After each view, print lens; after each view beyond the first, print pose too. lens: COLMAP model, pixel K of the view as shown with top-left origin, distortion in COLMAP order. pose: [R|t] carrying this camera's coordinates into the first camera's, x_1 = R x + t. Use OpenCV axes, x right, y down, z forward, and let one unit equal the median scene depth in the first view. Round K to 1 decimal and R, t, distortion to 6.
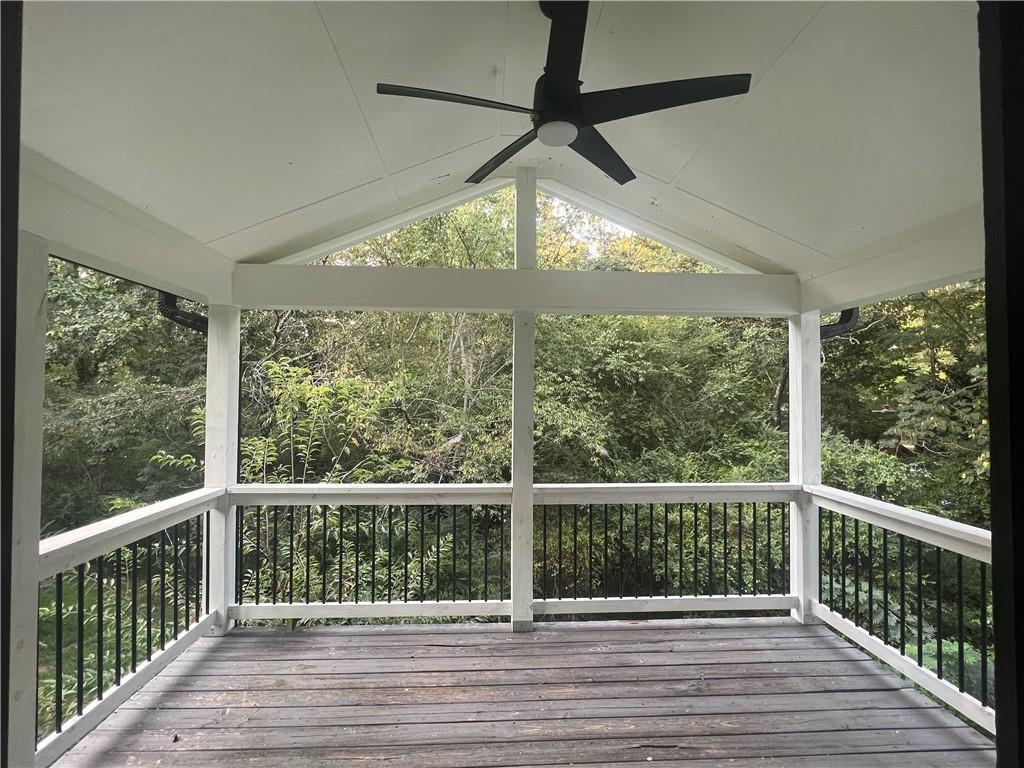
lens RADIAL K [[478.4, 0, 511.8], [0, 478.4, 385.5], [0, 0, 1]] dist [0.002891, 0.000963]
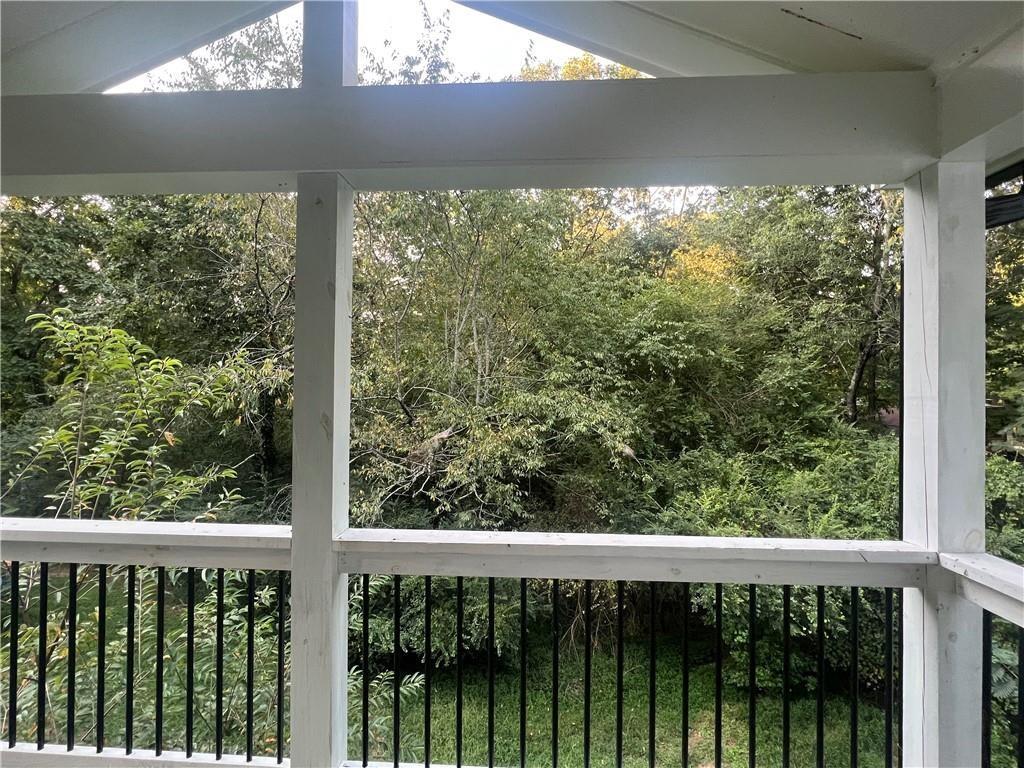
lens RADIAL K [[478.4, 0, 511.0], [0, 478.4, 386.1], [0, 0, 1]] dist [0.002891, 0.000963]
pose [[0.993957, 0.000849, -0.109765, 0.064588], [0.000613, 0.999911, 0.013293, 0.012024], [0.109766, -0.013280, 0.993869, 0.126464]]
